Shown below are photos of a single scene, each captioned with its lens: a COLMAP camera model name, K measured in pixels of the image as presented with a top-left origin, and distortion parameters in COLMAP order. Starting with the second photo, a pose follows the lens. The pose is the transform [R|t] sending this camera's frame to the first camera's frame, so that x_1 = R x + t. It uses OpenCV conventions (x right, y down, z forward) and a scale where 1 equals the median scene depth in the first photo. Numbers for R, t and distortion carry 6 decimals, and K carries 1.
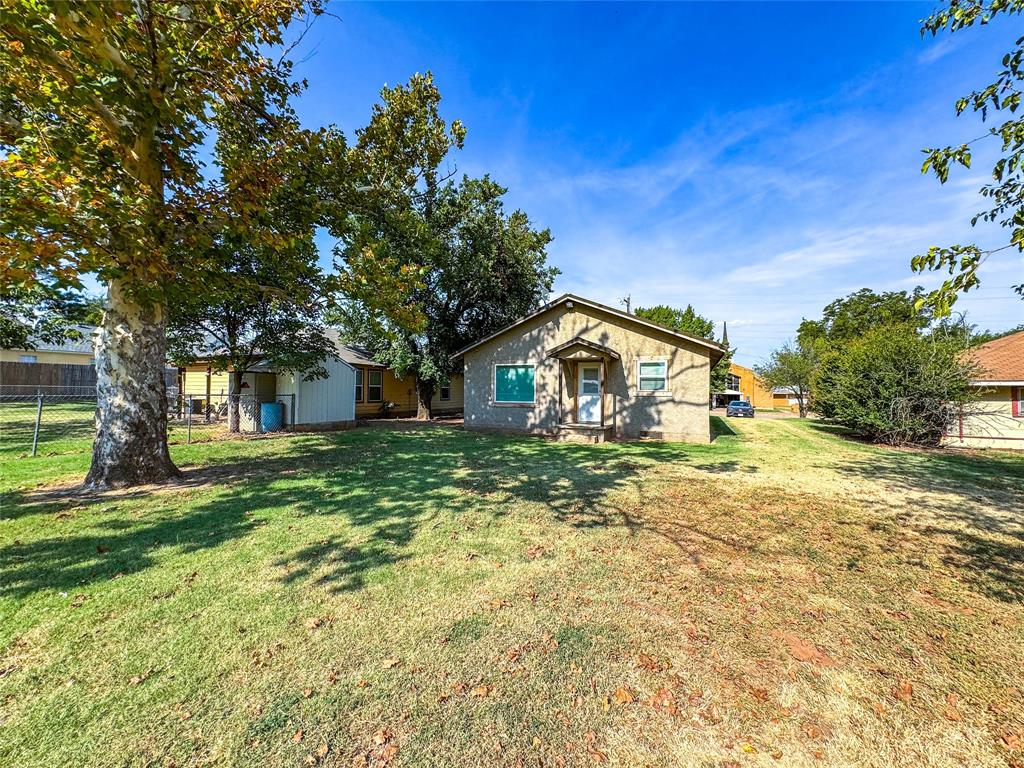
lens RADIAL K [[411.5, 0, 513.9], [0, 411.5, 384.1], [0, 0, 1]] dist [0.001003, 0.000397]
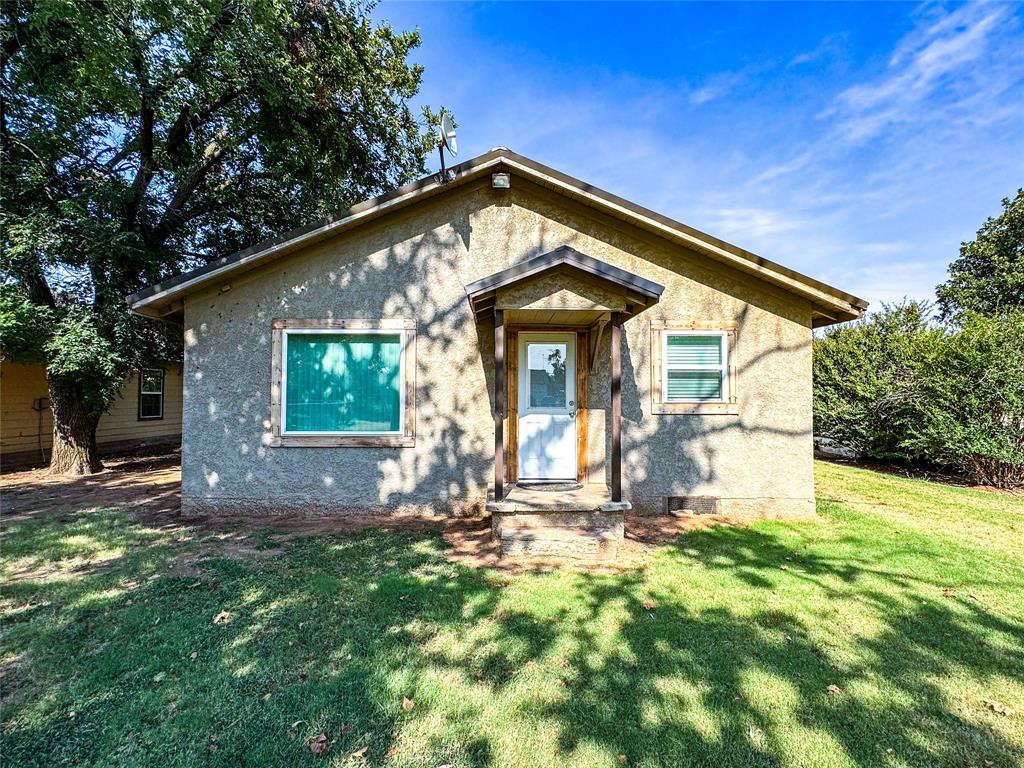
lens RADIAL K [[494.3, 0, 517.0], [0, 494.3, 383.8], [0, 0, 1]] dist [0.000867, 0.000355]
pose [[0.907322, 0.006425, 0.420387, -0.046223], [-0.003195, 0.999960, -0.008387, 0.001774], [-0.420423, 0.006266, 0.907306, 0.571187]]
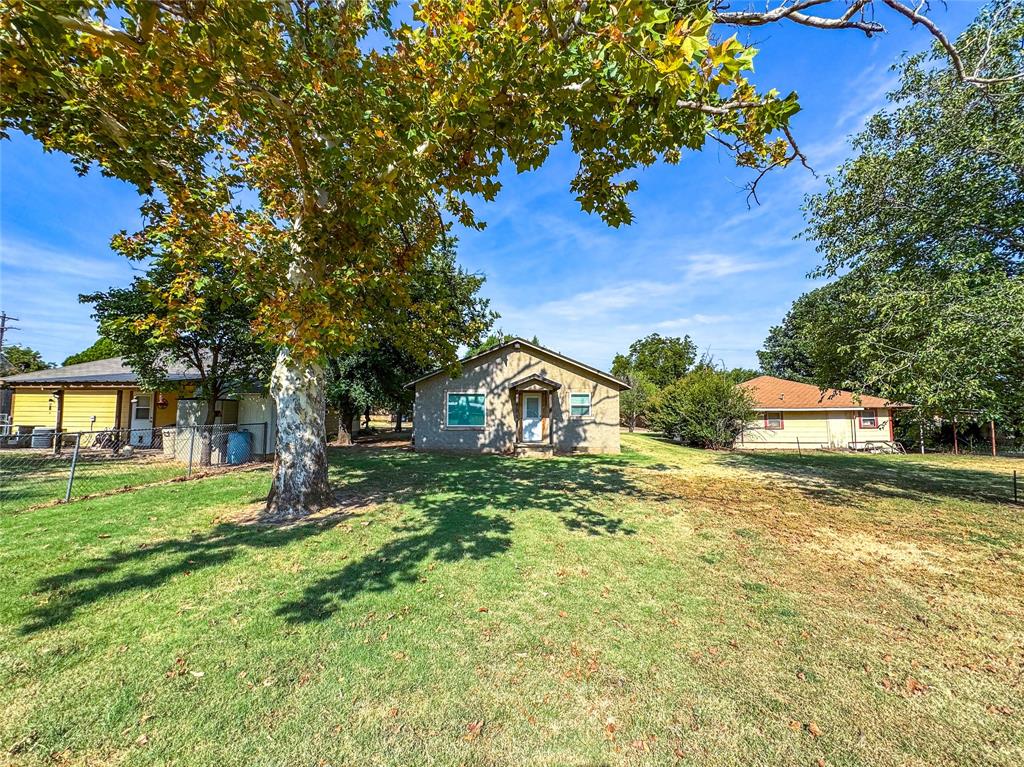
lens RADIAL K [[411.5, 0, 513.9], [0, 411.5, 383.6], [0, 0, 1]] dist [0.001003, 0.000397]
pose [[0.914637, 0.020318, 0.403766, -0.367615], [-0.001755, 0.998926, -0.046291, -0.021341], [-0.404273, 0.041631, 0.913691, -0.116586]]
